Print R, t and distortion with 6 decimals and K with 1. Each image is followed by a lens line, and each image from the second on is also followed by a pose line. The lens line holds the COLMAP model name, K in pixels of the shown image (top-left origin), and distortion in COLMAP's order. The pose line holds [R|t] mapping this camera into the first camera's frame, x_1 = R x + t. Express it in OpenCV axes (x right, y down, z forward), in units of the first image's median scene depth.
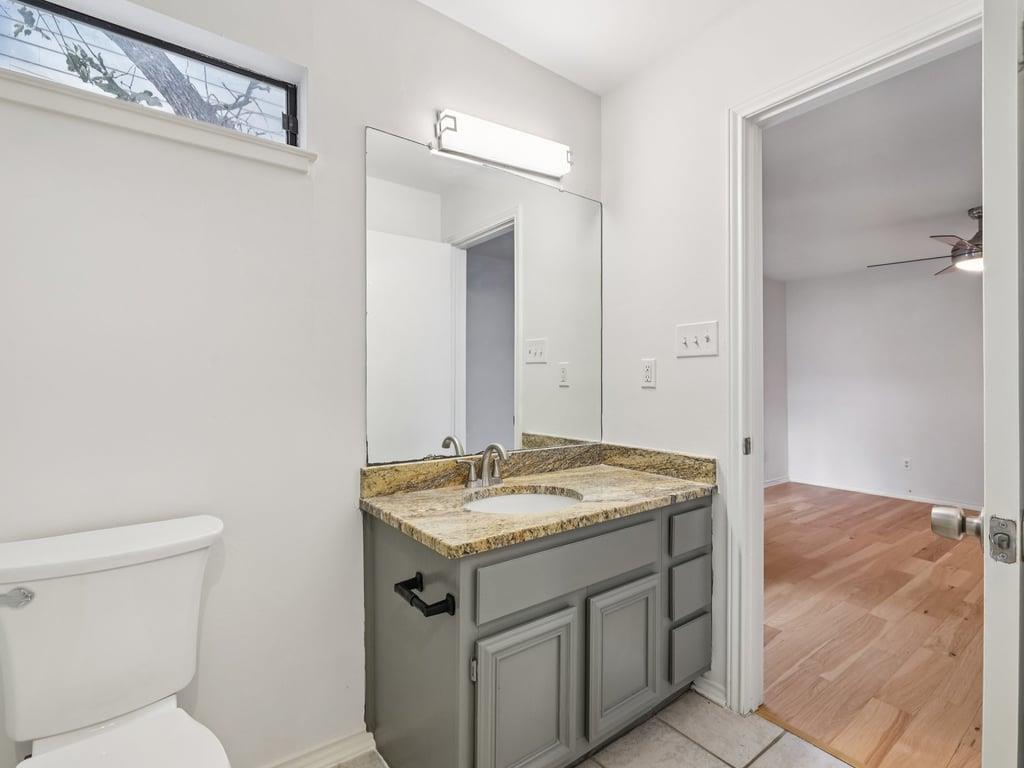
lens RADIAL K [[490.8, 0, 508.3], [0, 490.8, 379.1], [0, 0, 1]] dist [-0.004910, -0.000793]
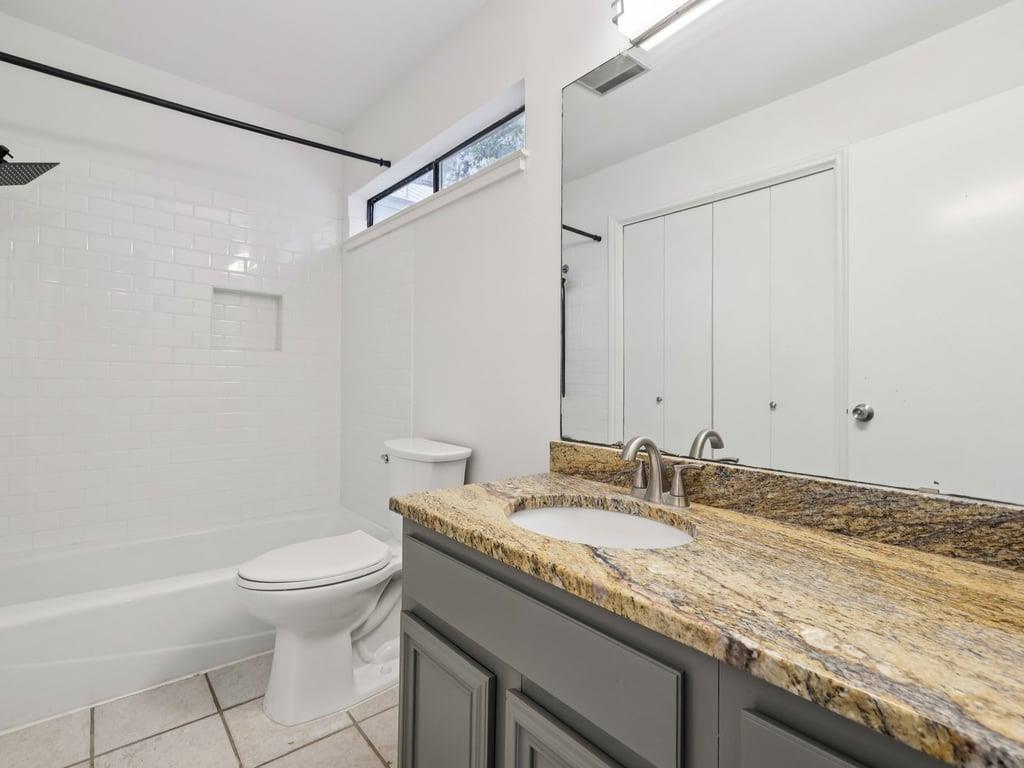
lens RADIAL K [[490.8, 0, 509.9], [0, 490.8, 380.4], [0, 0, 1]] dist [-0.004910, -0.000793]
pose [[0.073524, 0.000952, -0.997293, 0.653877], [-0.017974, 0.999838, -0.000371, 0.063001], [0.997131, 0.017952, 0.073530, 0.818818]]
